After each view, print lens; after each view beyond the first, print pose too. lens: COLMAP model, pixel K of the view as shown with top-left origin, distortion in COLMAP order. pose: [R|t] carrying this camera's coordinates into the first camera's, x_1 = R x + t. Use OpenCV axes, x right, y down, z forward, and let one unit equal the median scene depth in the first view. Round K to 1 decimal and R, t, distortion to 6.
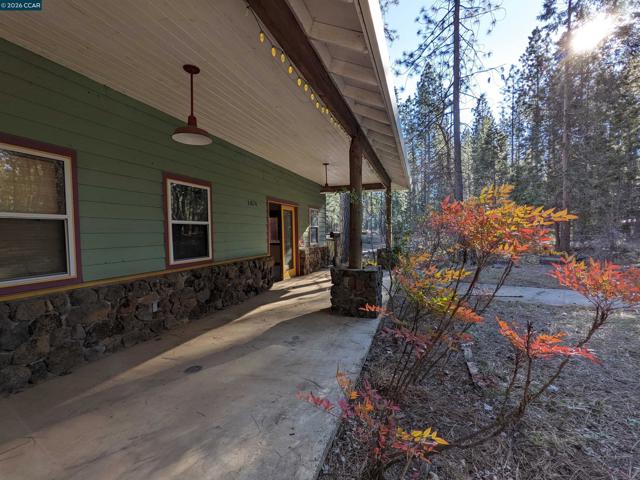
lens RADIAL K [[305.3, 0, 317.5], [0, 305.3, 242.7], [0, 0, 1]] dist [0.000860, 0.000199]
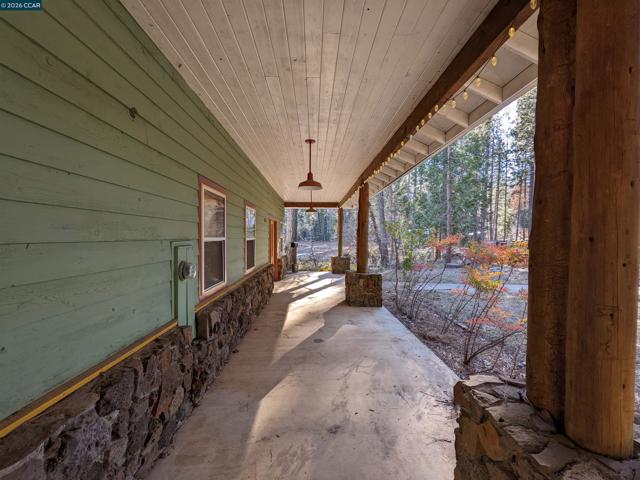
lens RADIAL K [[305.3, 0, 317.5], [0, 305.3, 242.7], [0, 0, 1]] dist [0.000860, 0.000199]
pose [[0.951361, -0.008637, 0.307957, -0.522792], [0.017926, 0.999465, -0.027346, -0.017919], [-0.307556, 0.031537, 0.951007, -0.269358]]
